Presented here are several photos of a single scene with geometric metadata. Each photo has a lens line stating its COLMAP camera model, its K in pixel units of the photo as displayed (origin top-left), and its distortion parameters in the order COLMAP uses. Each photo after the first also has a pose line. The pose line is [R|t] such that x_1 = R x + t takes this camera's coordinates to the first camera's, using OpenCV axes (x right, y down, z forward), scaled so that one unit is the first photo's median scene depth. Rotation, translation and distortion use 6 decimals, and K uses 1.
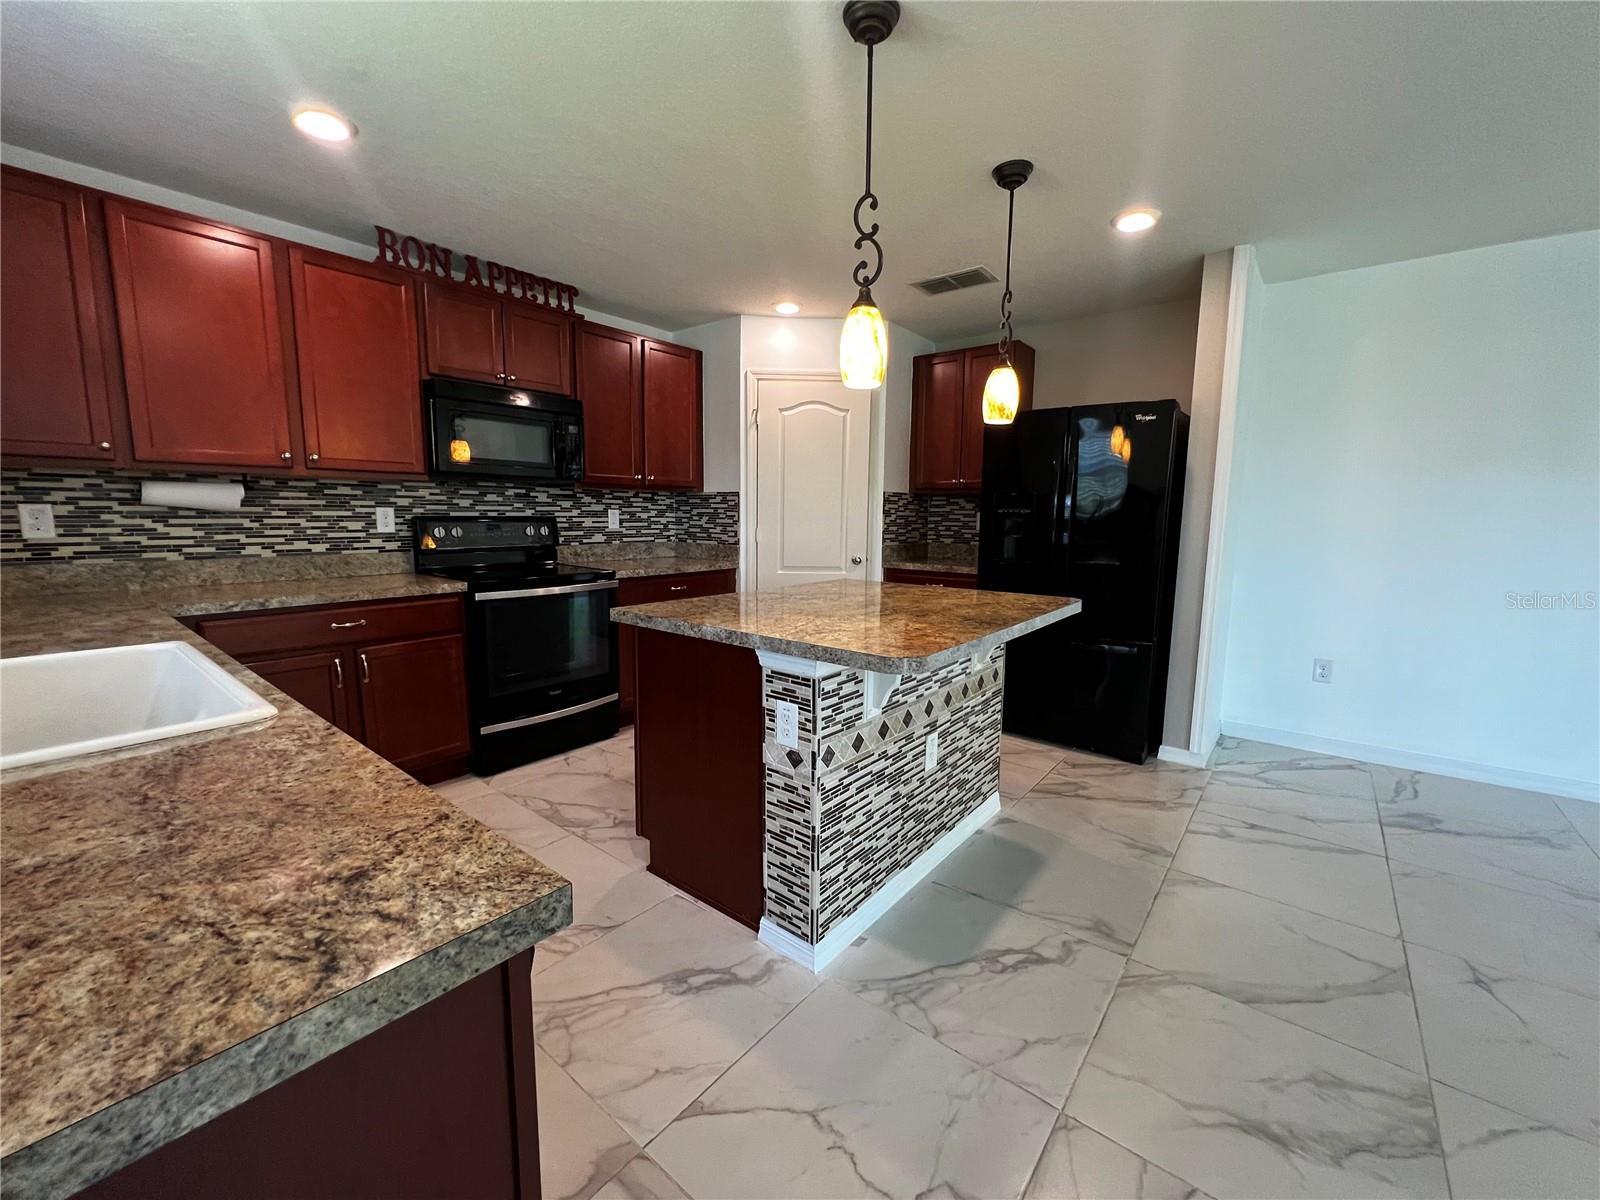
lens RADIAL K [[642.8, 0, 795.5], [0, 642.8, 595.9], [0, 0, 1]] dist [-0.003645, 0.001200]
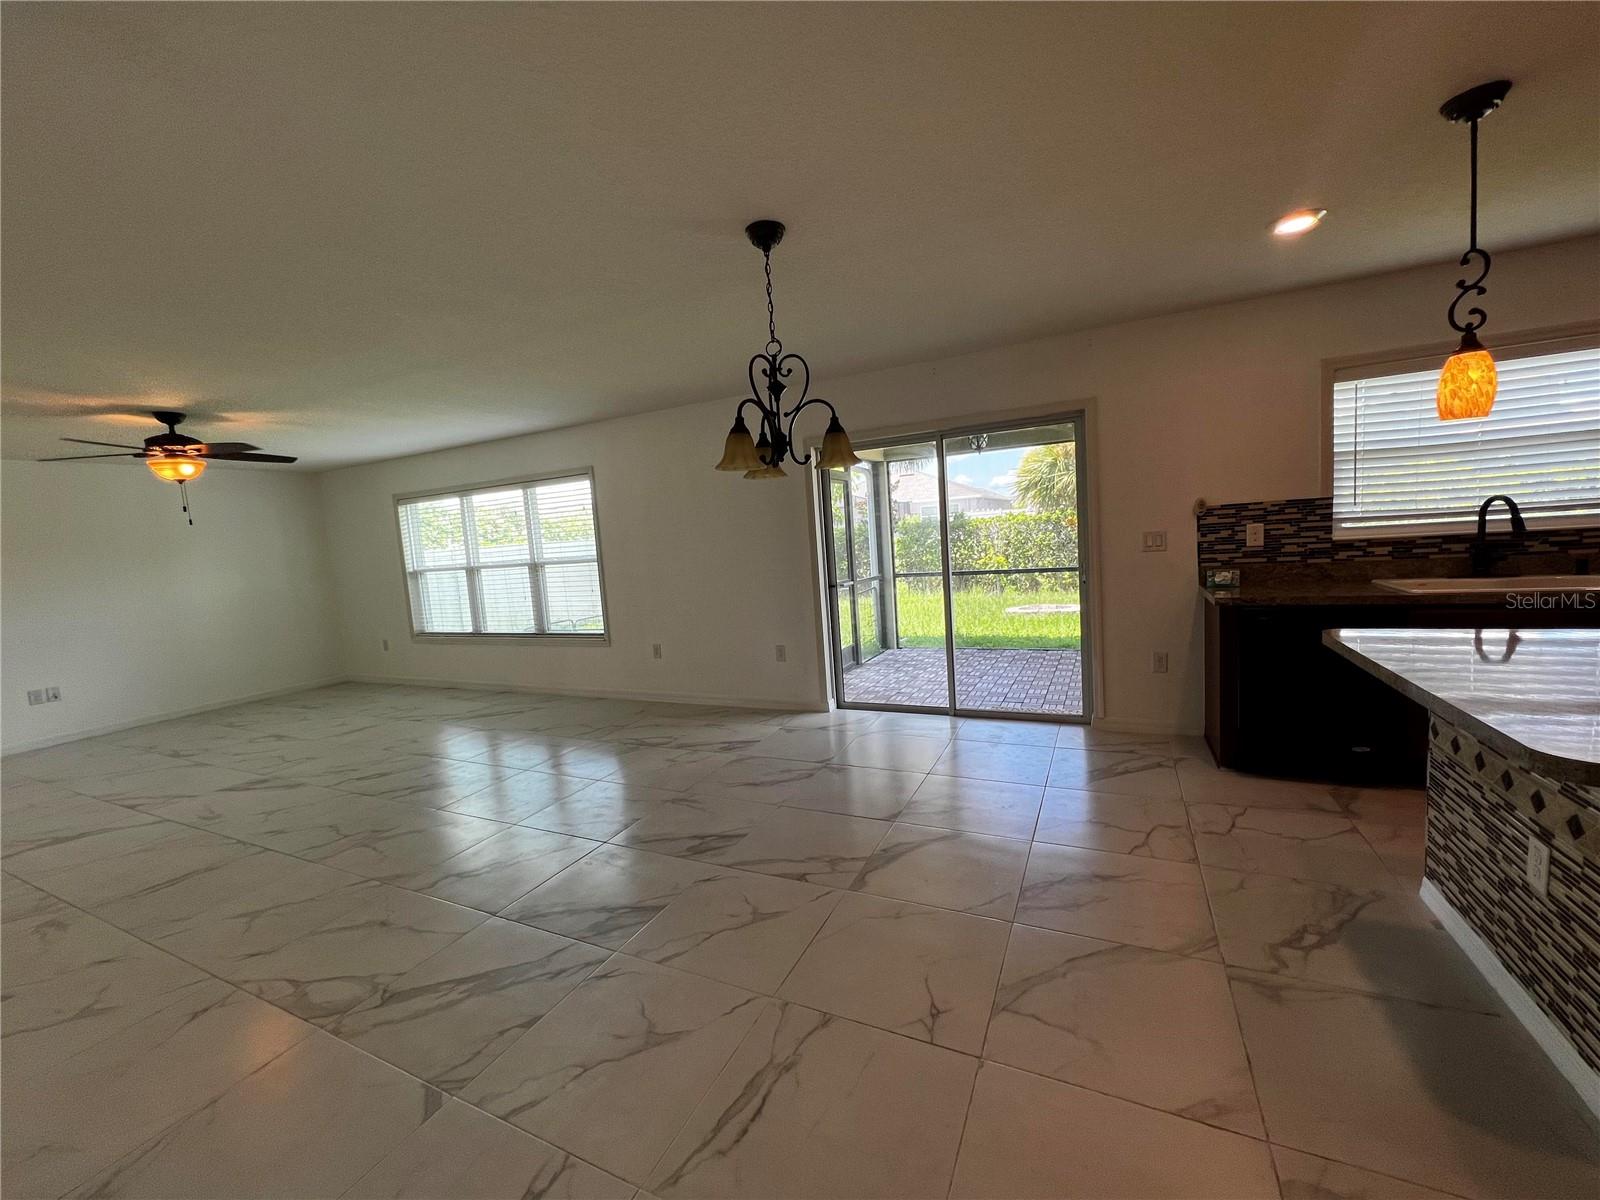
lens RADIAL K [[642.8, 0, 795.2], [0, 642.8, 596.5], [0, 0, 1]] dist [-0.003645, 0.001200]
pose [[-0.971833, 0.081029, -0.221305, 1.028533], [0.030940, 0.974775, 0.221036, -0.211842], [0.233633, 0.207963, -0.949825, 1.263354]]
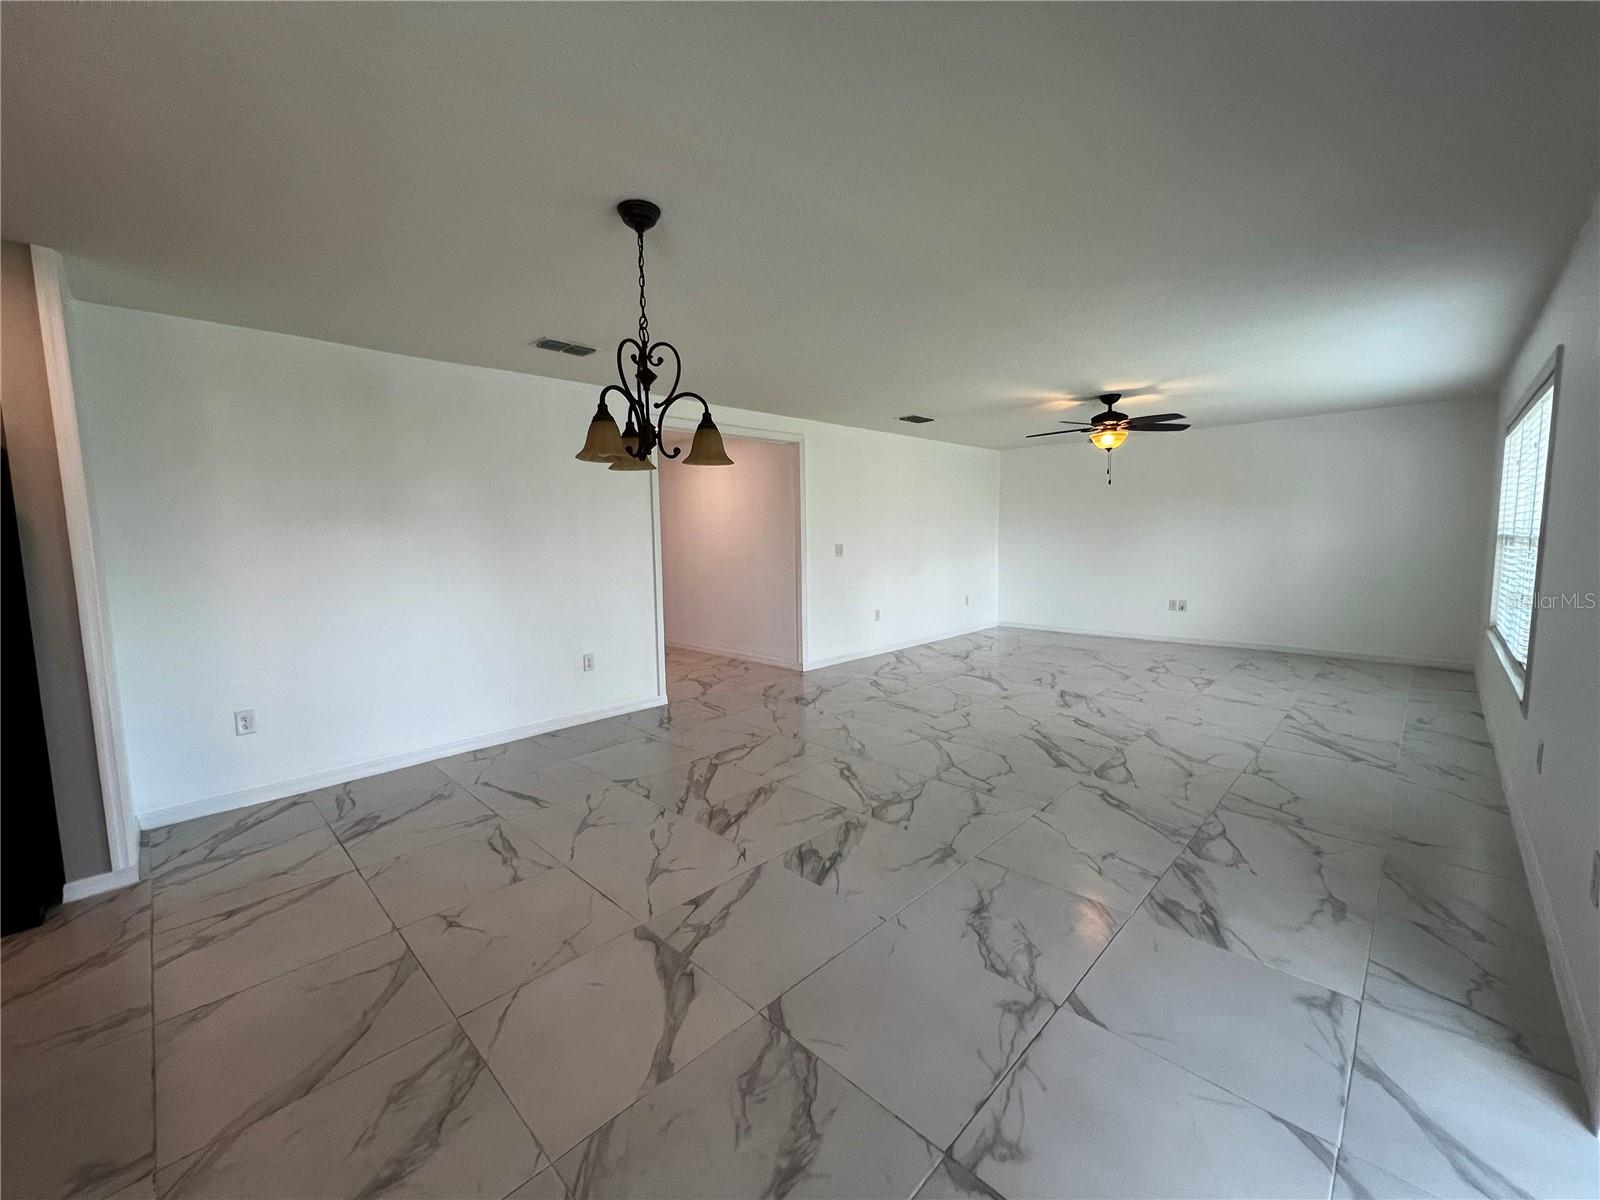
lens RADIAL K [[641.6, 0, 794.9], [0, 641.6, 597.1], [0, 0, 1]] dist [-0.003082, 0.000479]
pose [[0.095660, -0.108604, 0.989472, -0.067293], [0.148779, 0.984424, 0.093666, -0.053760], [-0.984233, 0.138252, 0.110328, 0.046430]]
